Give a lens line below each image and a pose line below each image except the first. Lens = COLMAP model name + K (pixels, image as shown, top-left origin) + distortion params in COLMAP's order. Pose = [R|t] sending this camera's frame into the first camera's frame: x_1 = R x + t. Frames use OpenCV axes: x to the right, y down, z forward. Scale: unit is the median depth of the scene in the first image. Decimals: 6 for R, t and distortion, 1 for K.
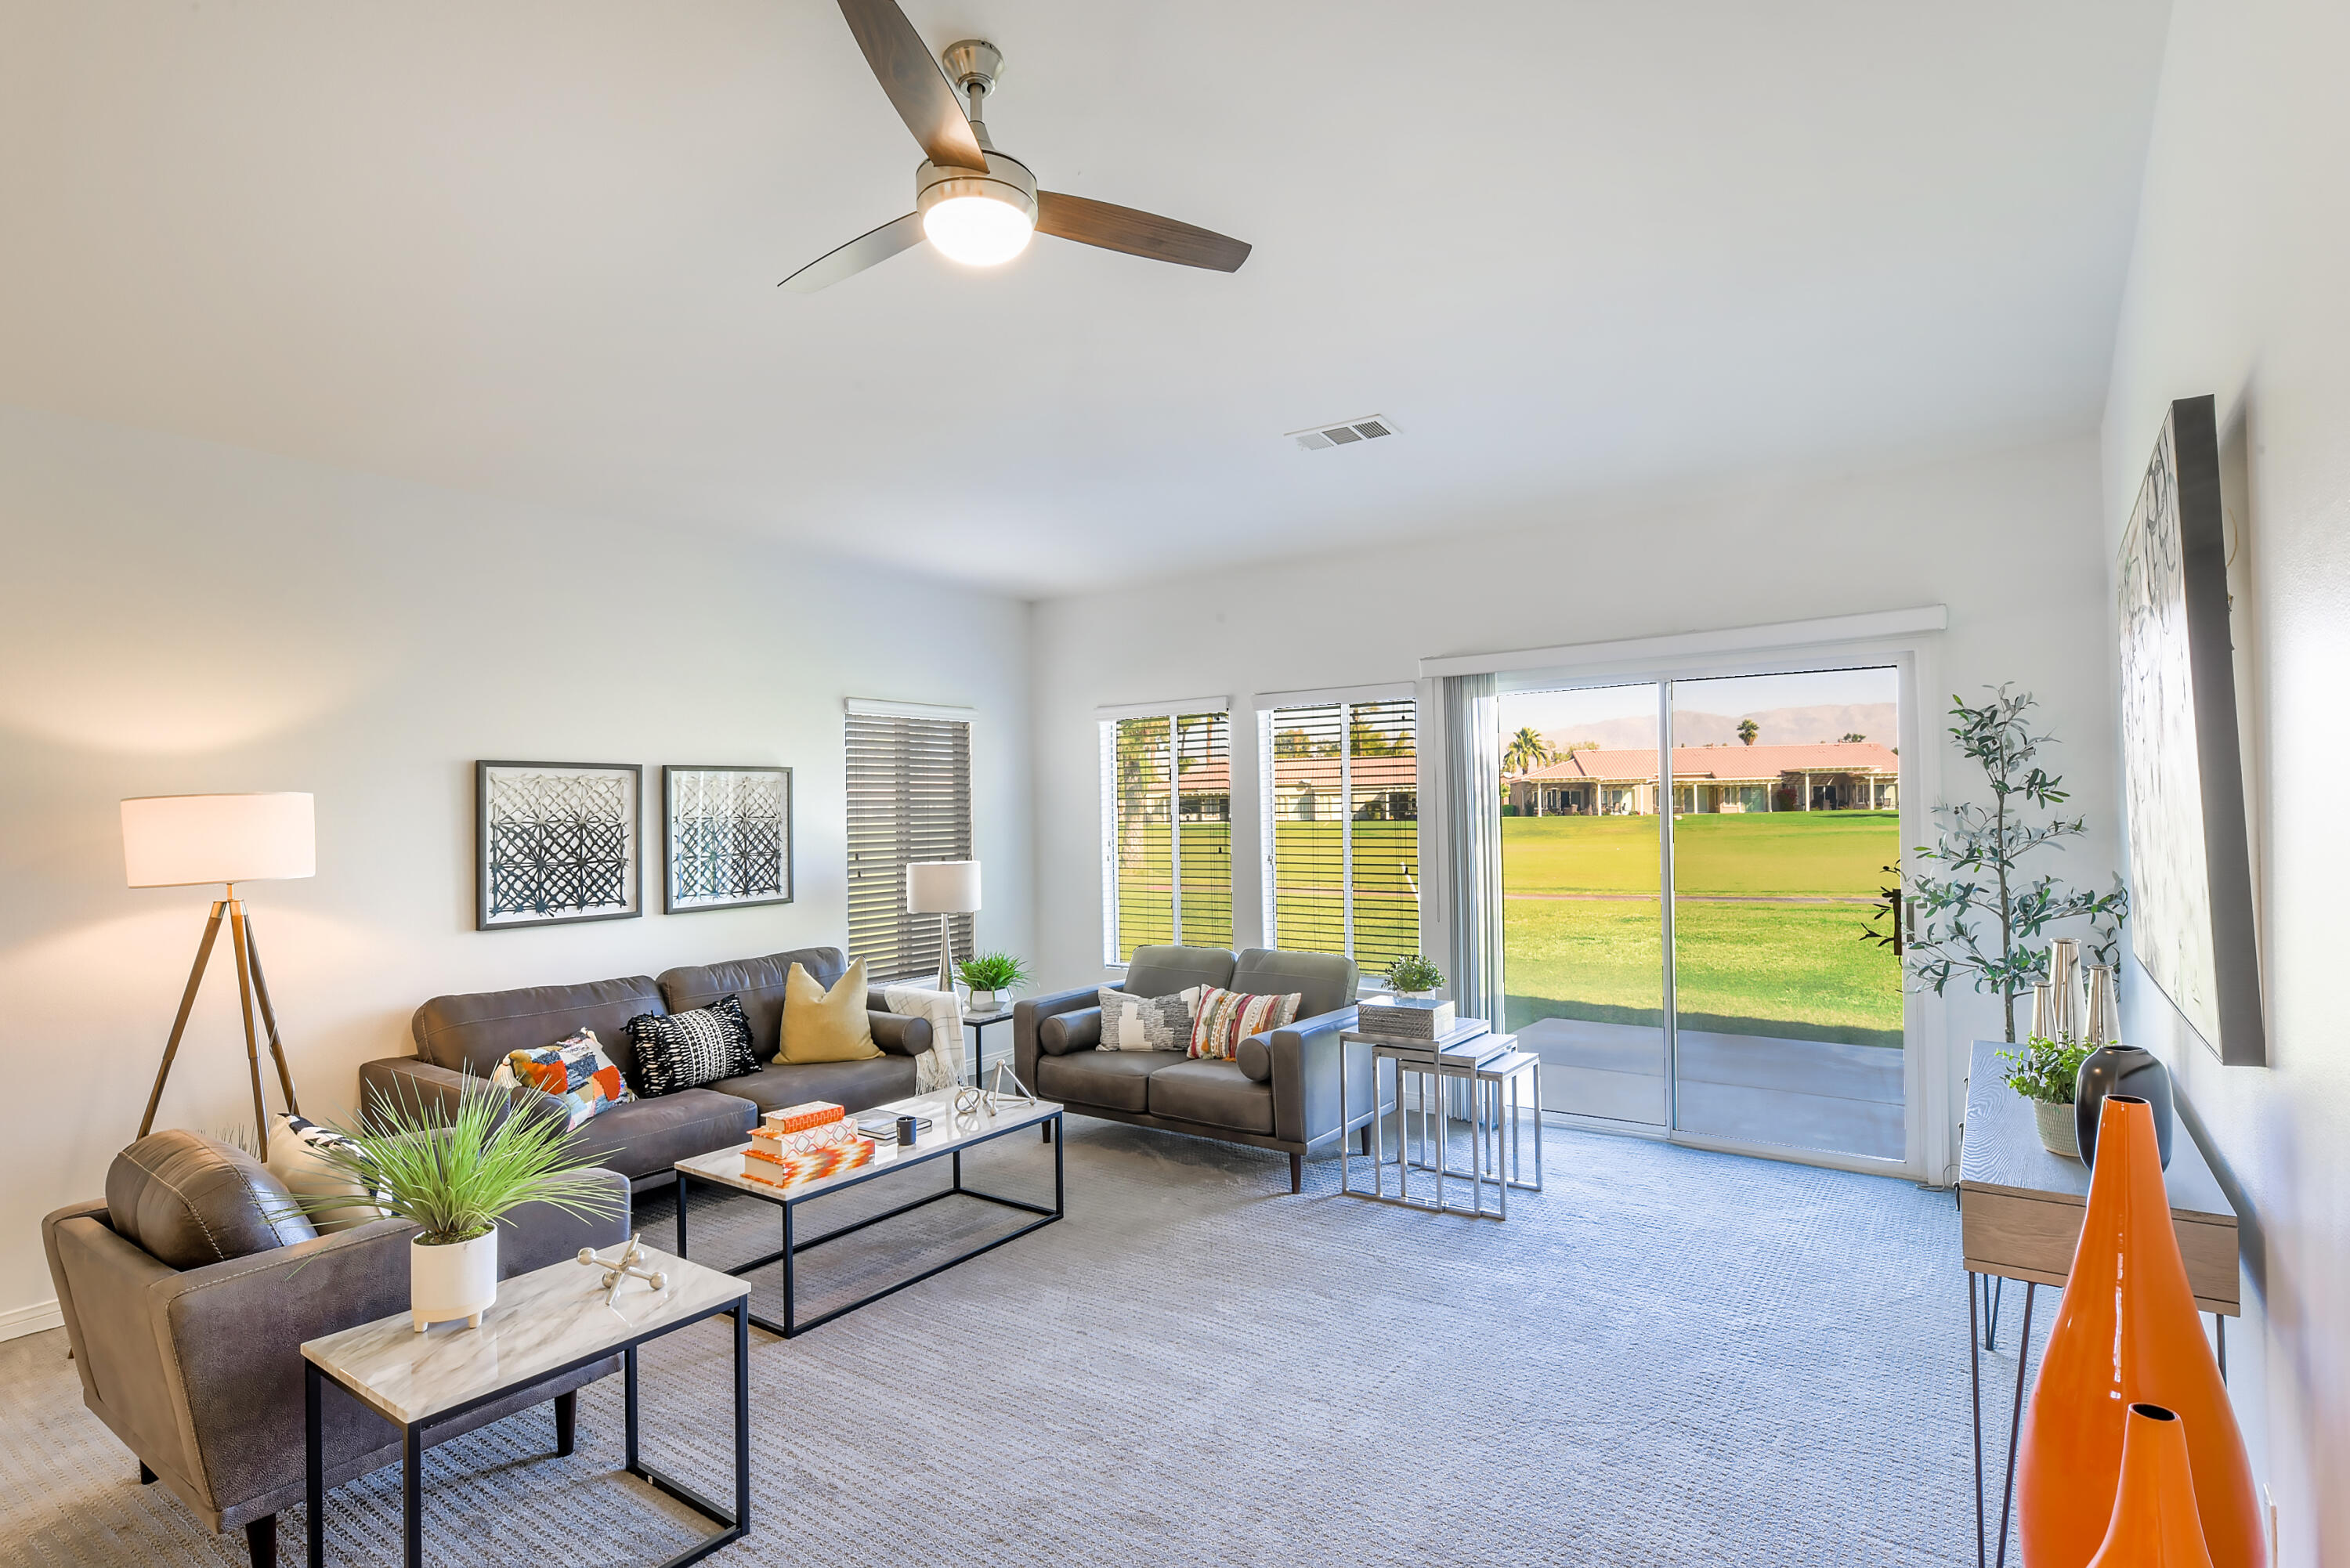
lens RADIAL K [[1175.5, 0, 1171.5], [0, 1175.5, 781.6], [0, 0, 1]] dist [0.001504, 0.000462]
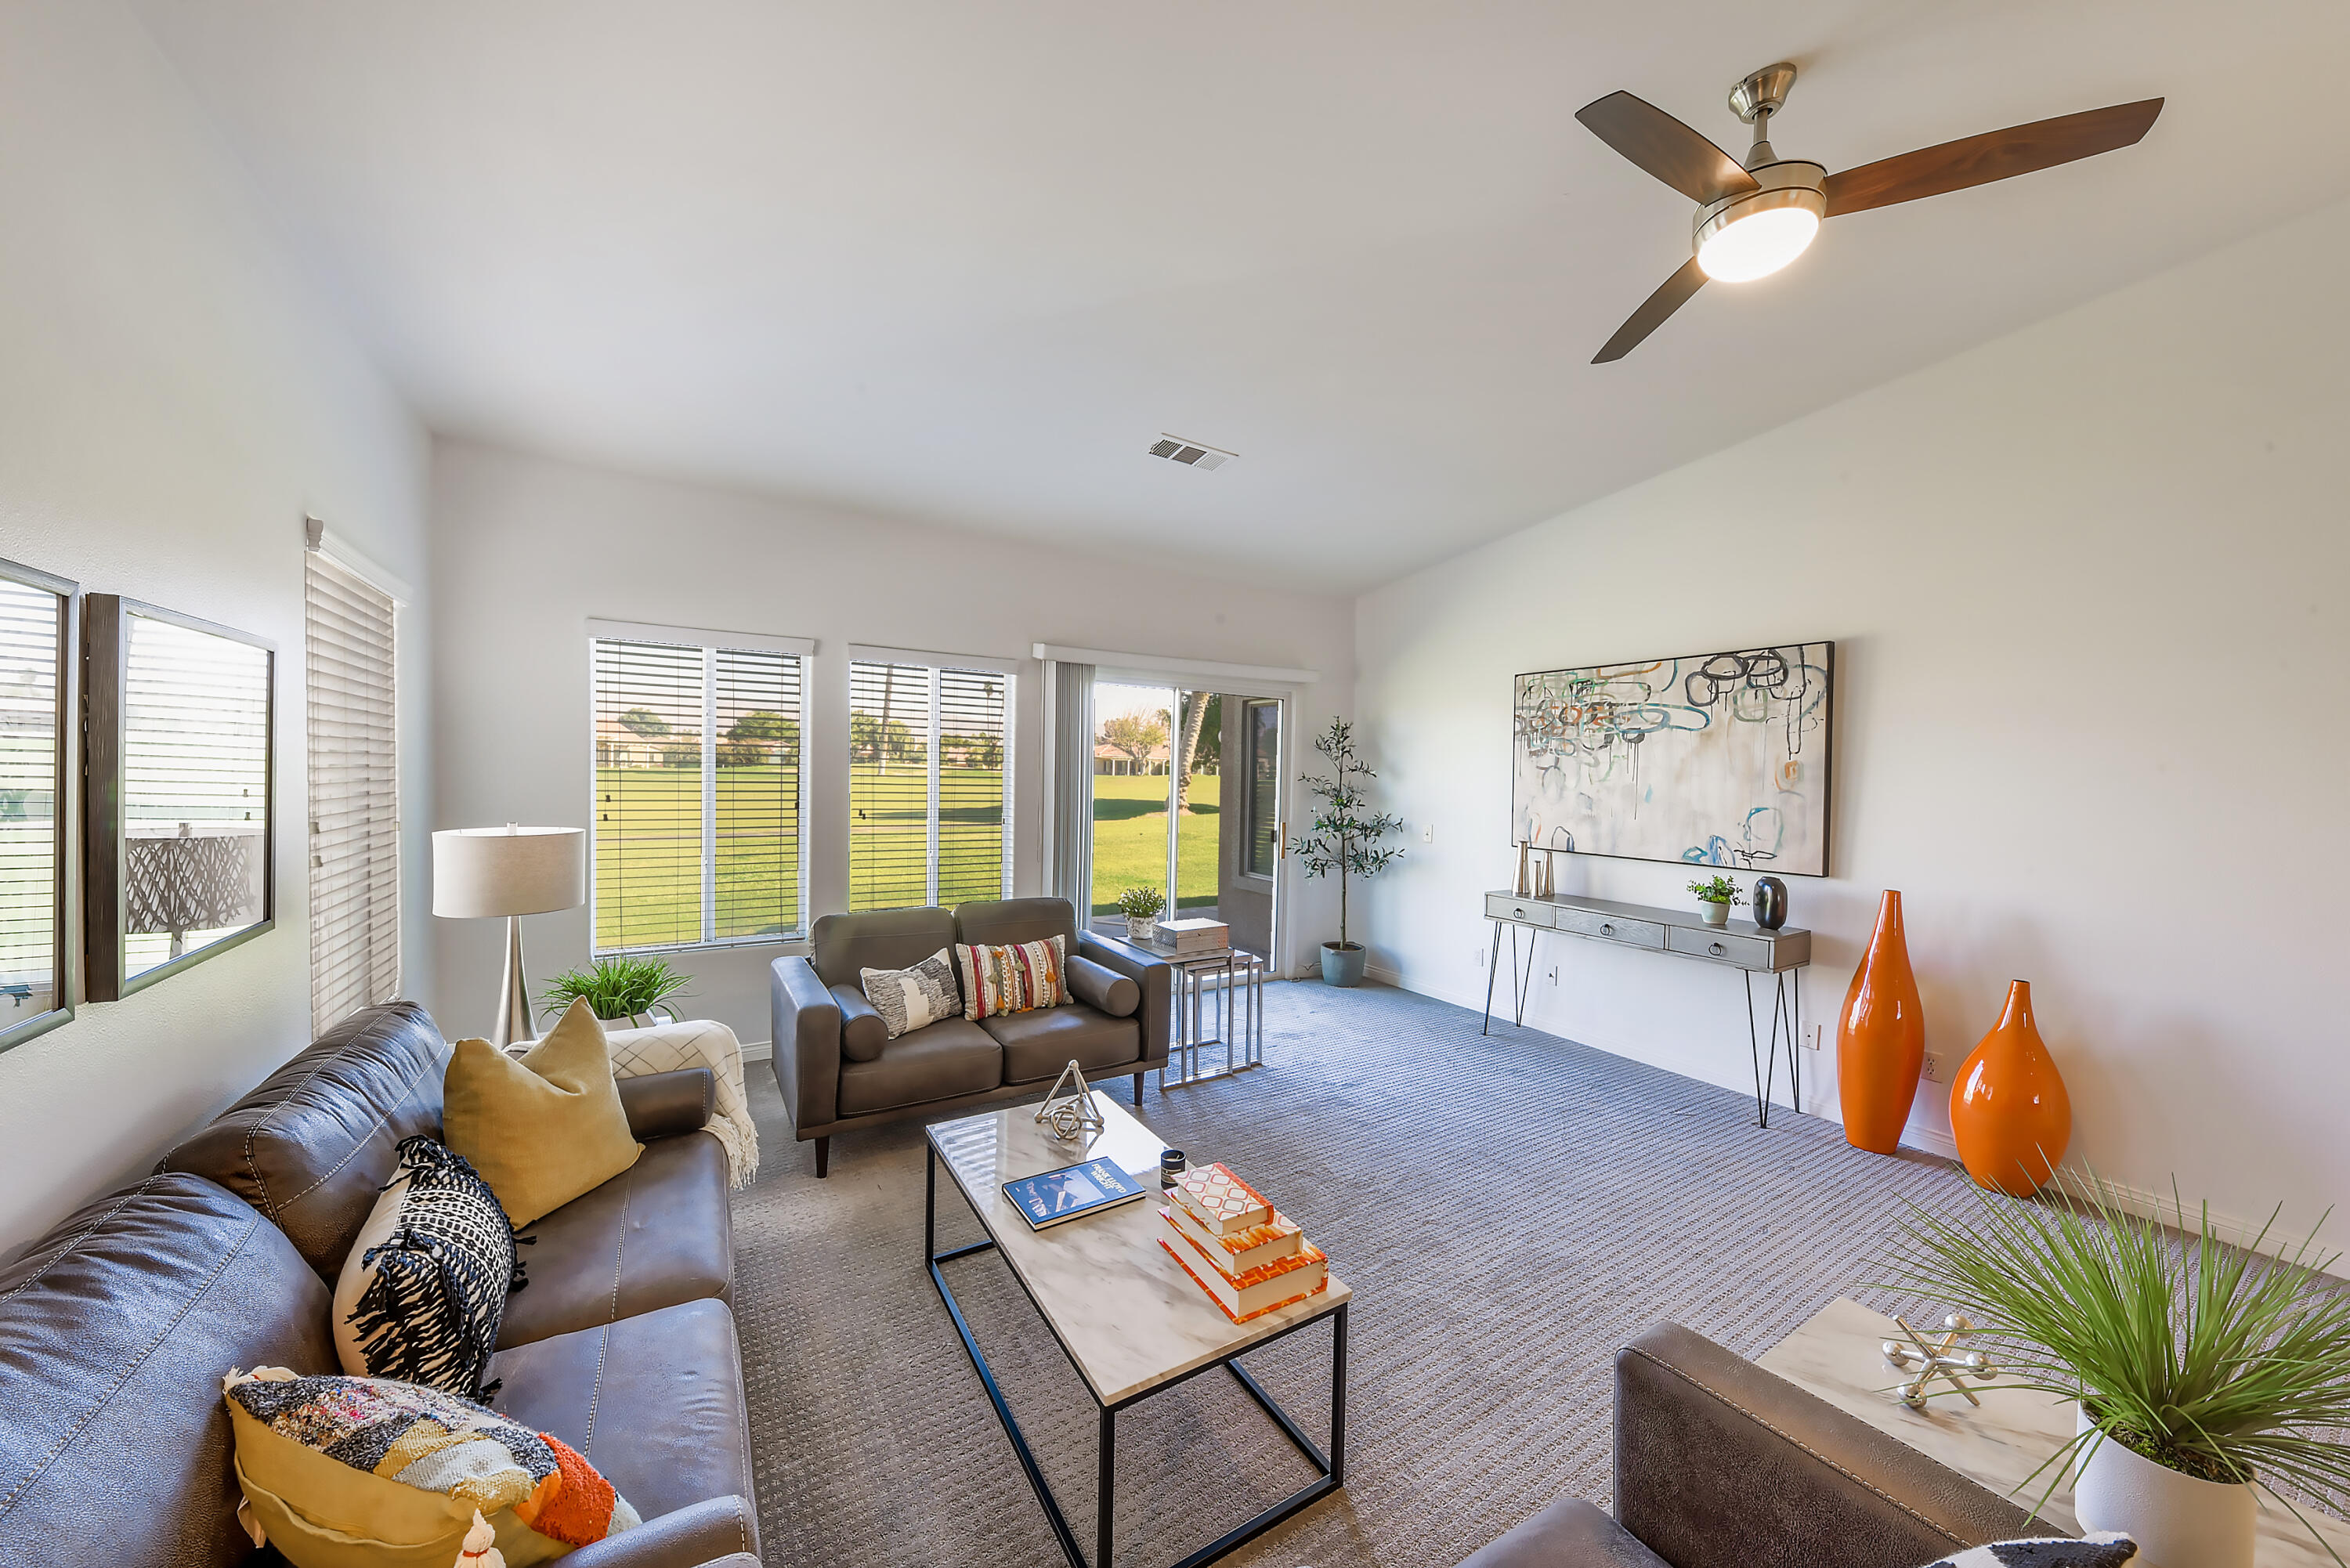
lens RADIAL K [[812.1, 0, 1181.3], [0, 812.1, 796.0], [0, 0, 1]] dist [-0.026012, 0.000032]
pose [[0.369096, -0.000893, 0.929391, -0.546812], [-0.052885, 0.998359, 0.021962, 0.028172], [-0.927885, -0.057257, 0.368443, 0.619637]]
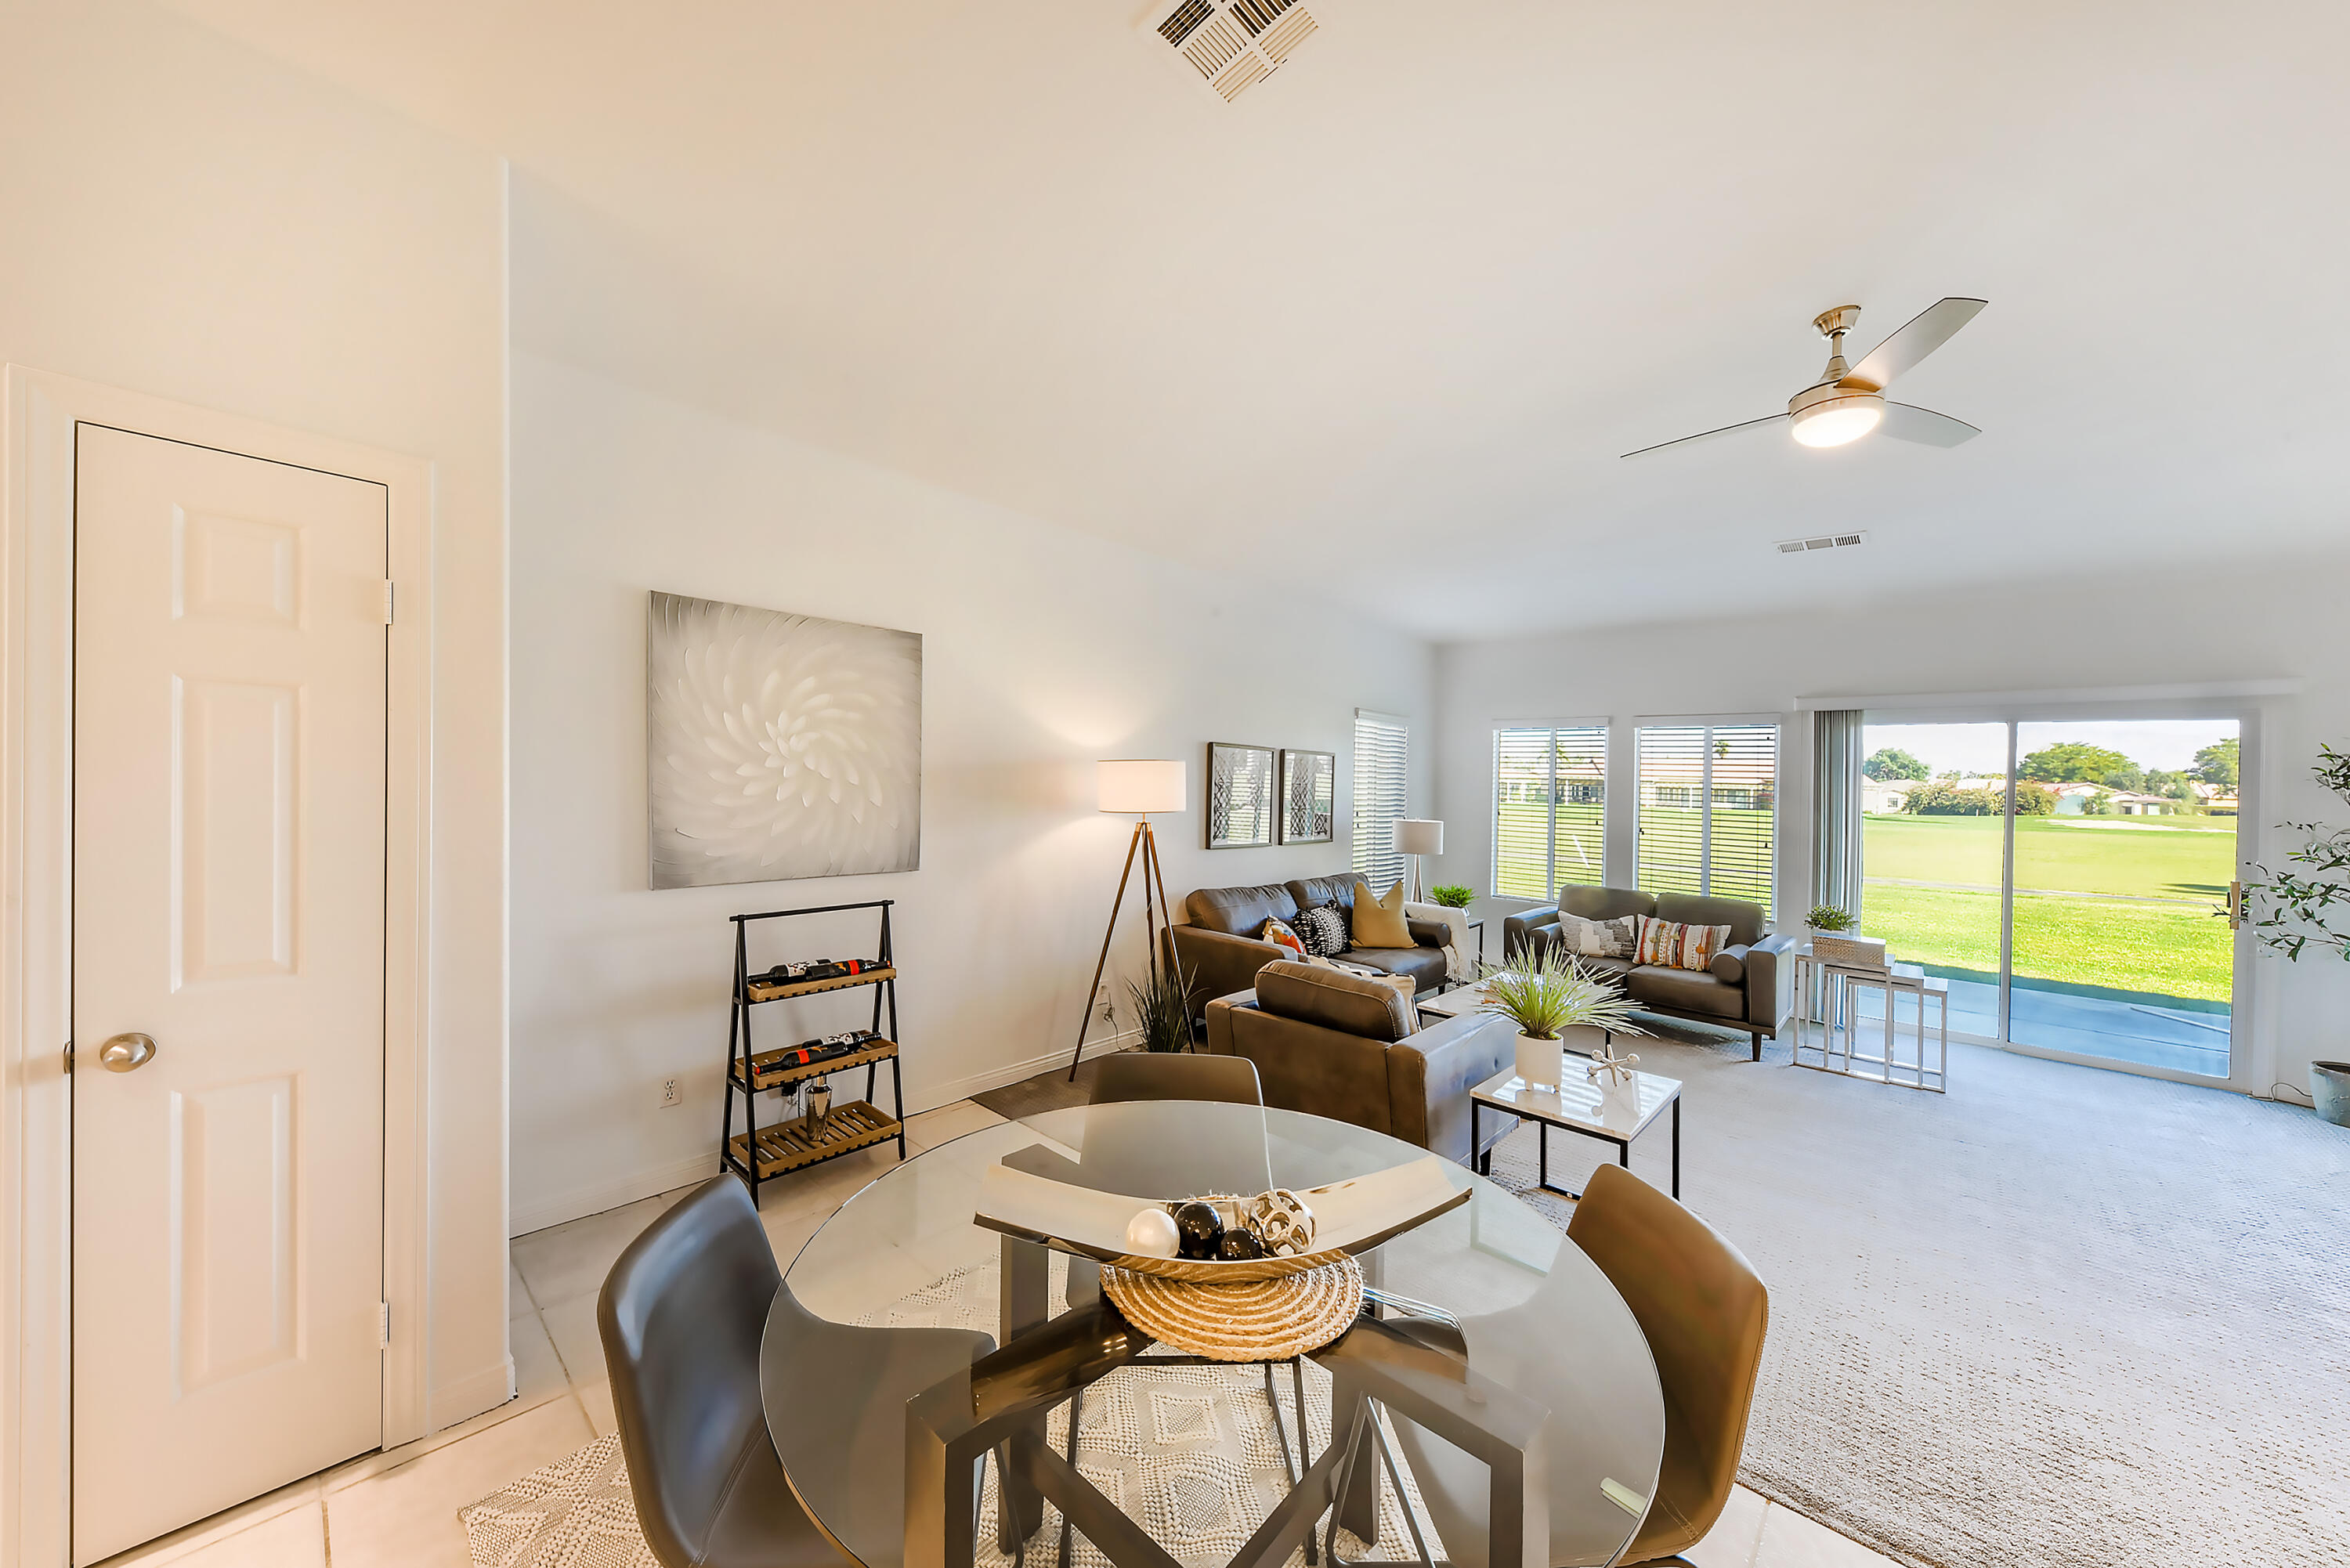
lens RADIAL K [[838.1, 0, 1175.0], [0, 838.1, 784.0], [0, 0, 1]] dist [0.022180, 0.000067]
pose [[0.992729, 0.051746, -0.108683, -0.464775], [-0.048847, 0.998380, 0.029176, 0.007120], [0.110017, -0.023656, 0.993648, -0.115110]]
